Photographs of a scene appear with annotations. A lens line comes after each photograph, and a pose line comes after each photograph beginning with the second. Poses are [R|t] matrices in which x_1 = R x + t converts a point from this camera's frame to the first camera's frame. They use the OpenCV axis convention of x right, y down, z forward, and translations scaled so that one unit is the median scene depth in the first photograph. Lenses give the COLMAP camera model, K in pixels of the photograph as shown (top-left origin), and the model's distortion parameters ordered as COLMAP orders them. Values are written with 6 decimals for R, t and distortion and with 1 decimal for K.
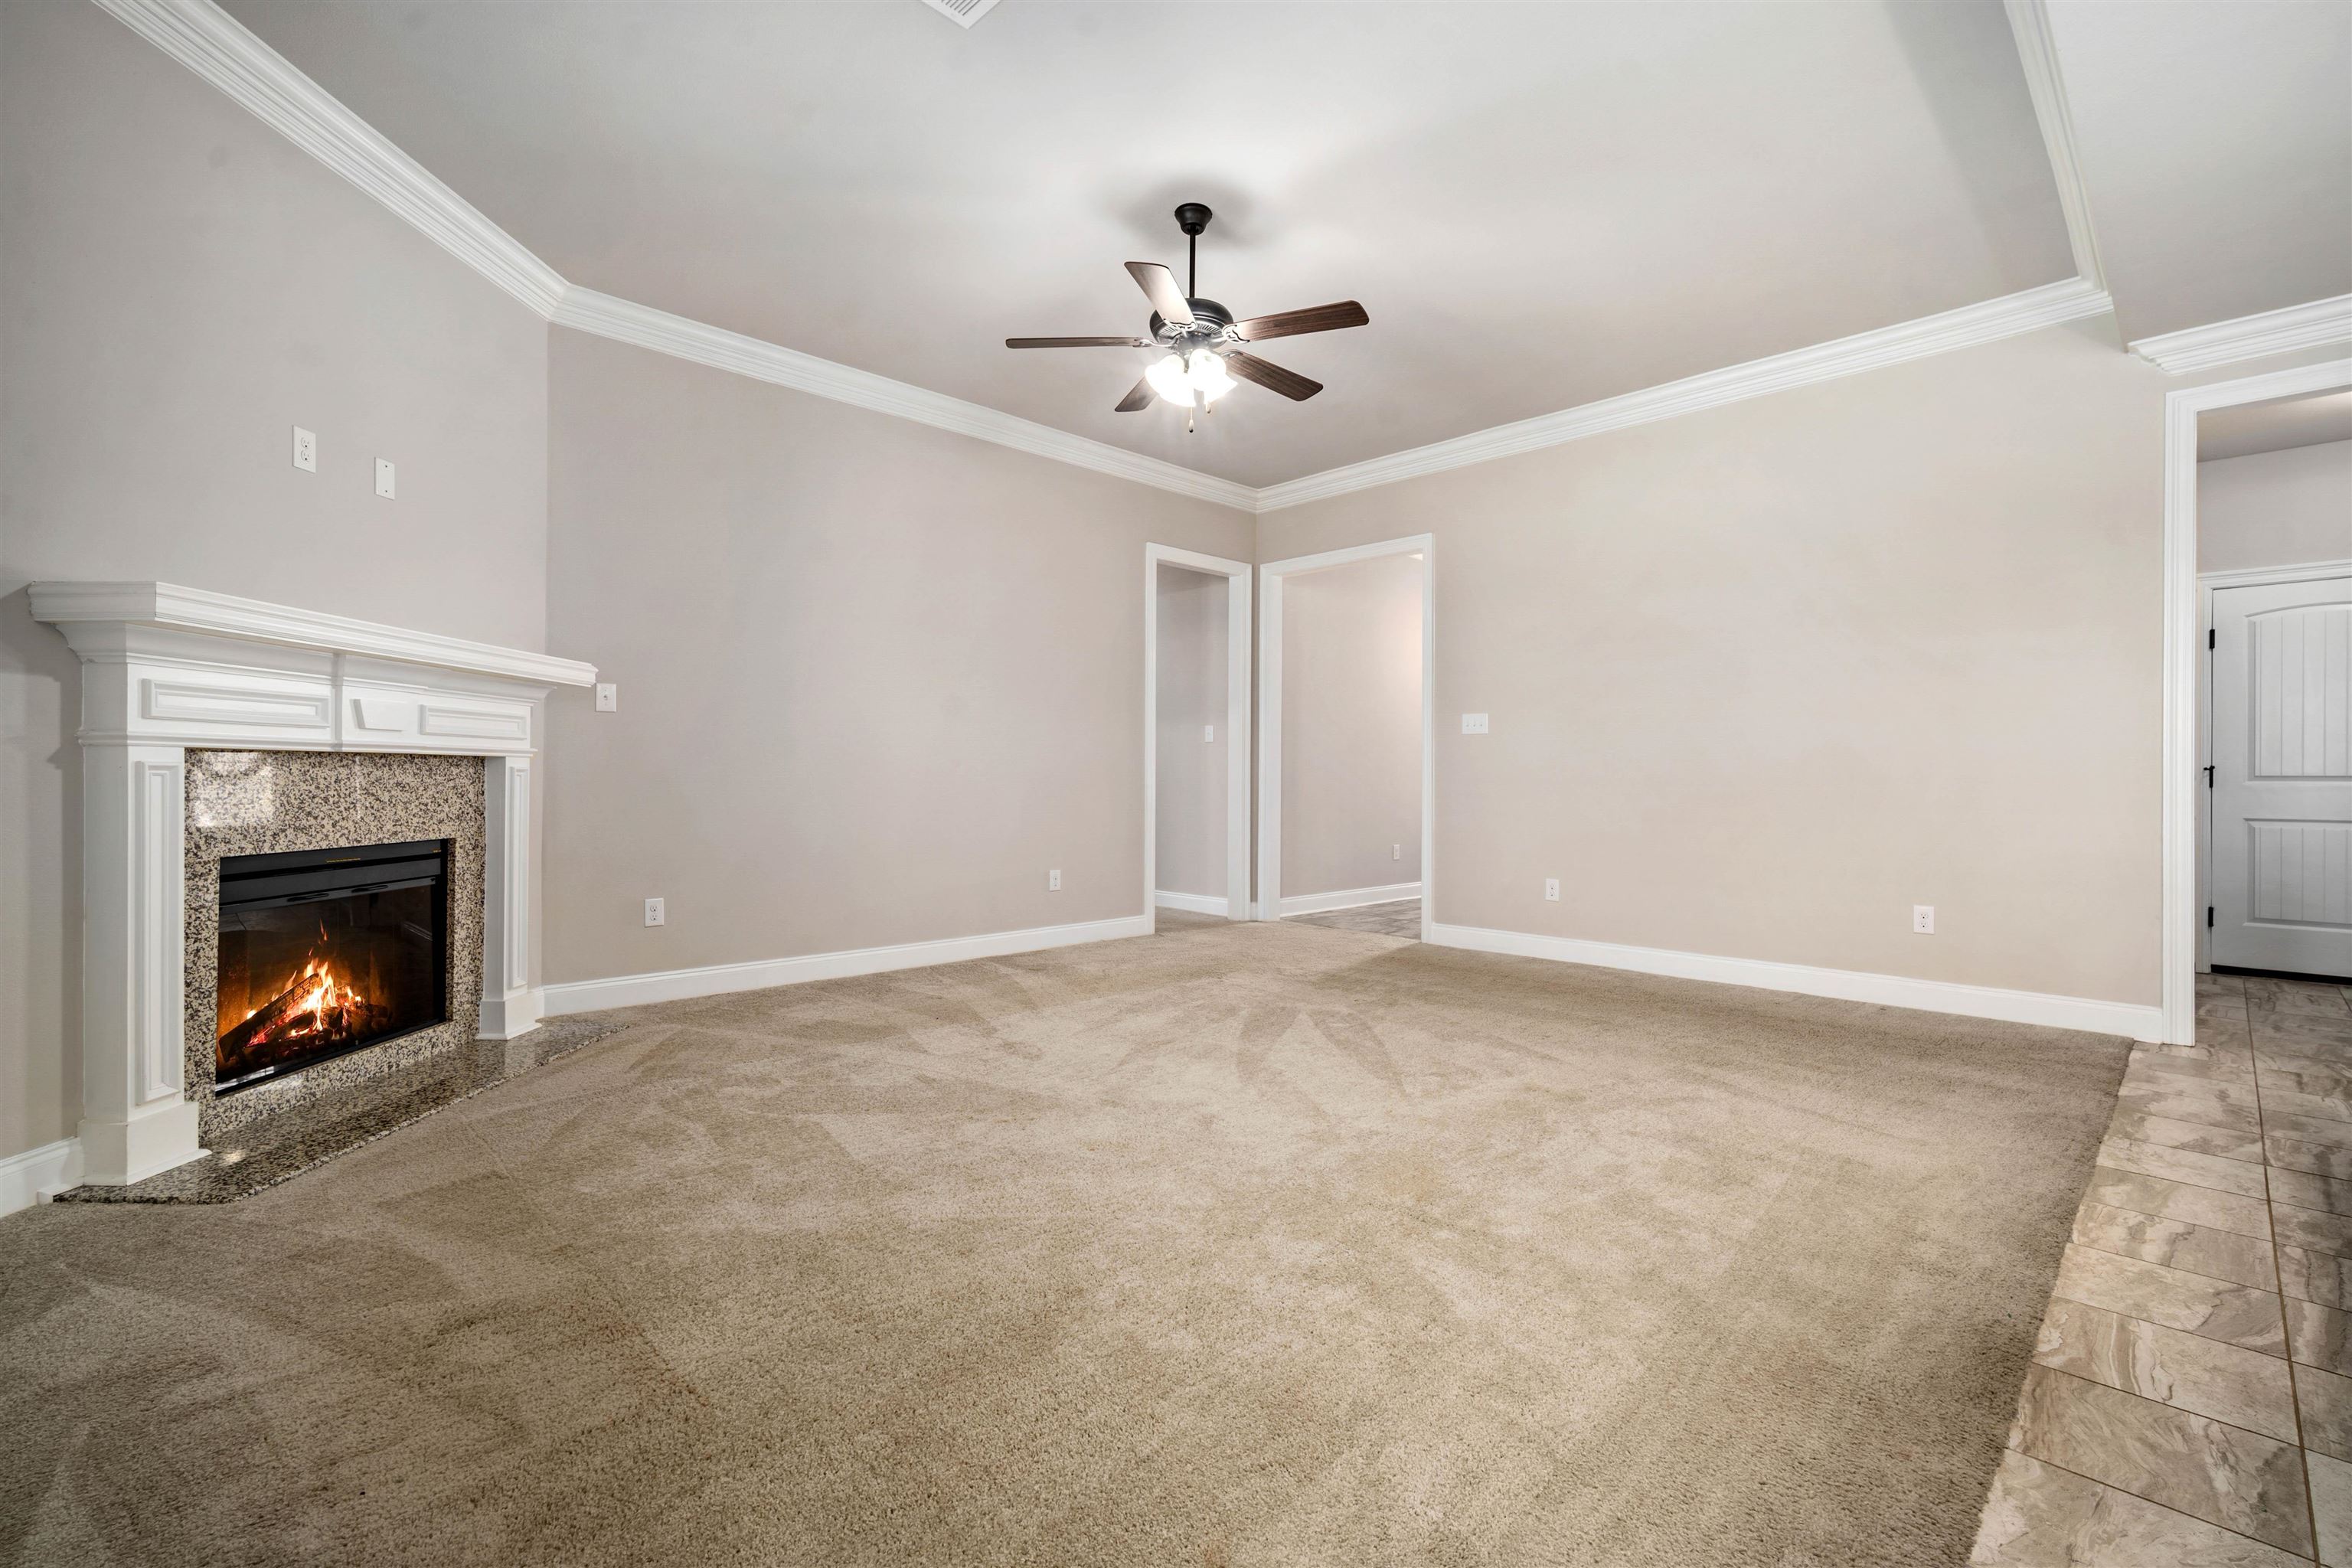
lens RADIAL K [[1032.4, 0, 1175.9], [0, 1032.4, 778.1], [0, 0, 1]] dist [-0.007982, 0.003138]
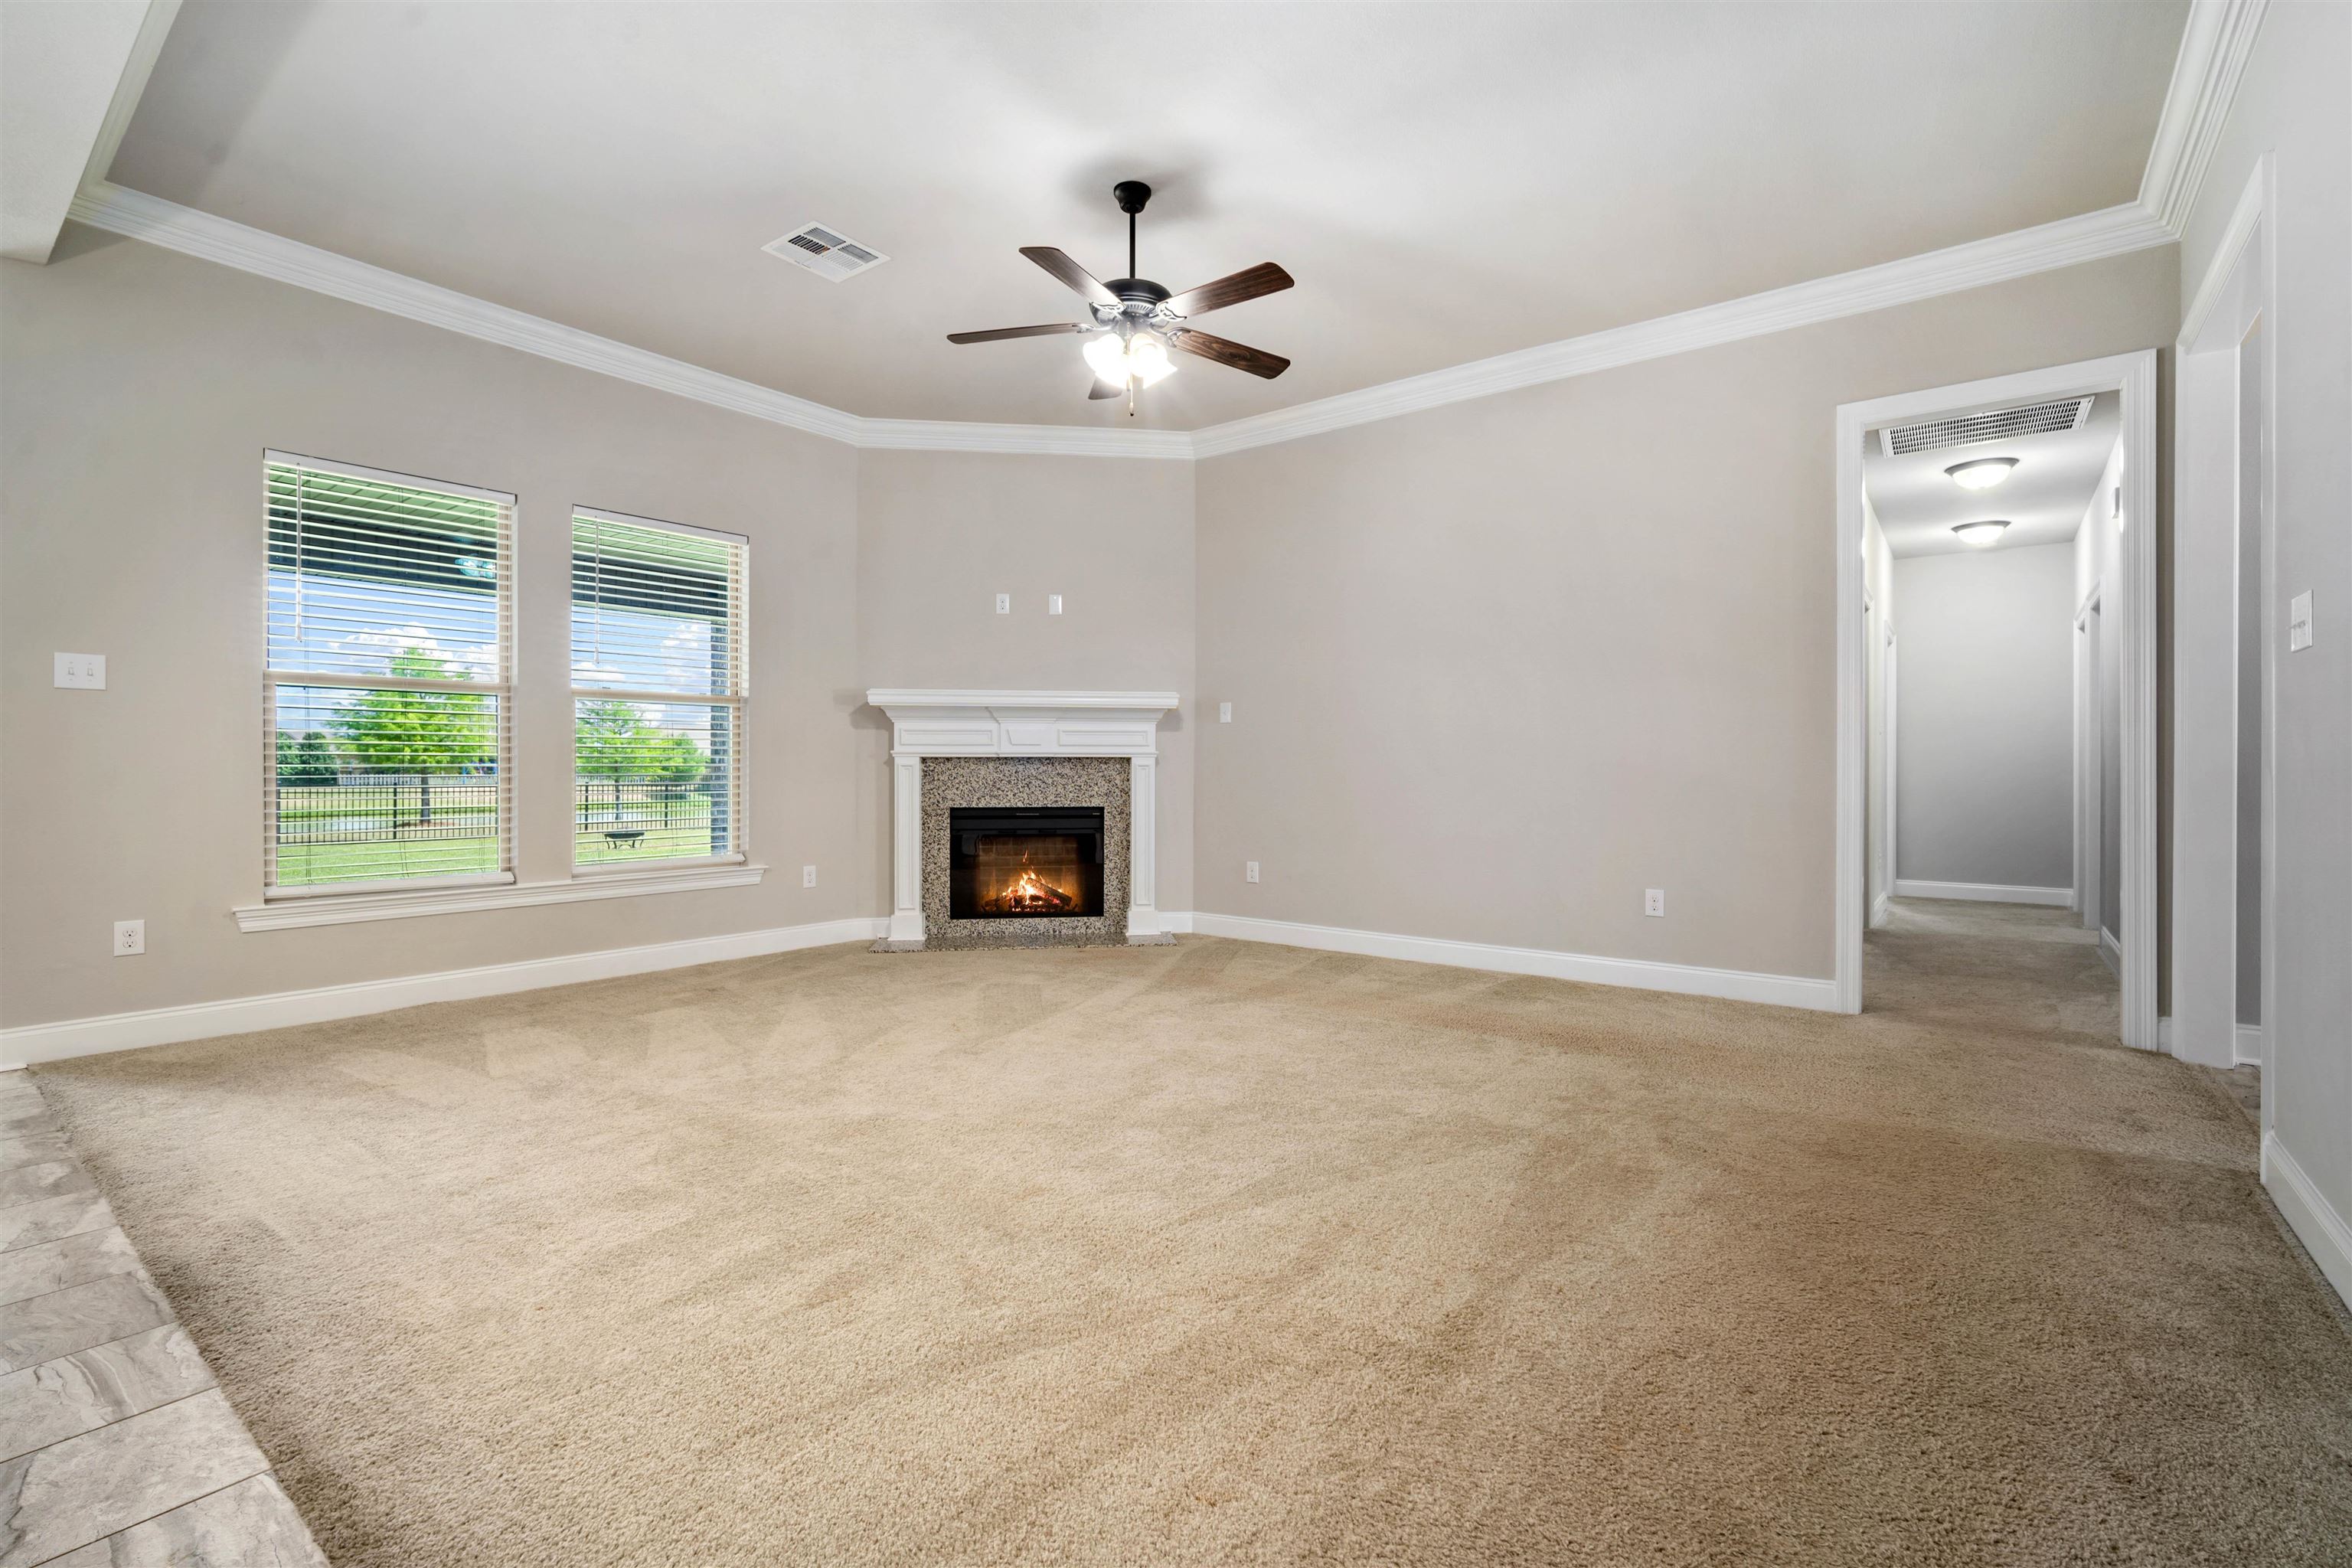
lens RADIAL K [[1032.4, 0, 1191.3], [0, 1032.4, 770.5], [0, 0, 1]] dist [-0.007982, 0.003138]
pose [[0.138842, -0.005239, -0.990301, 1.079675], [-0.000409, 0.999986, -0.005348, 0.008961], [0.990315, 0.001147, 0.138838, 1.006129]]
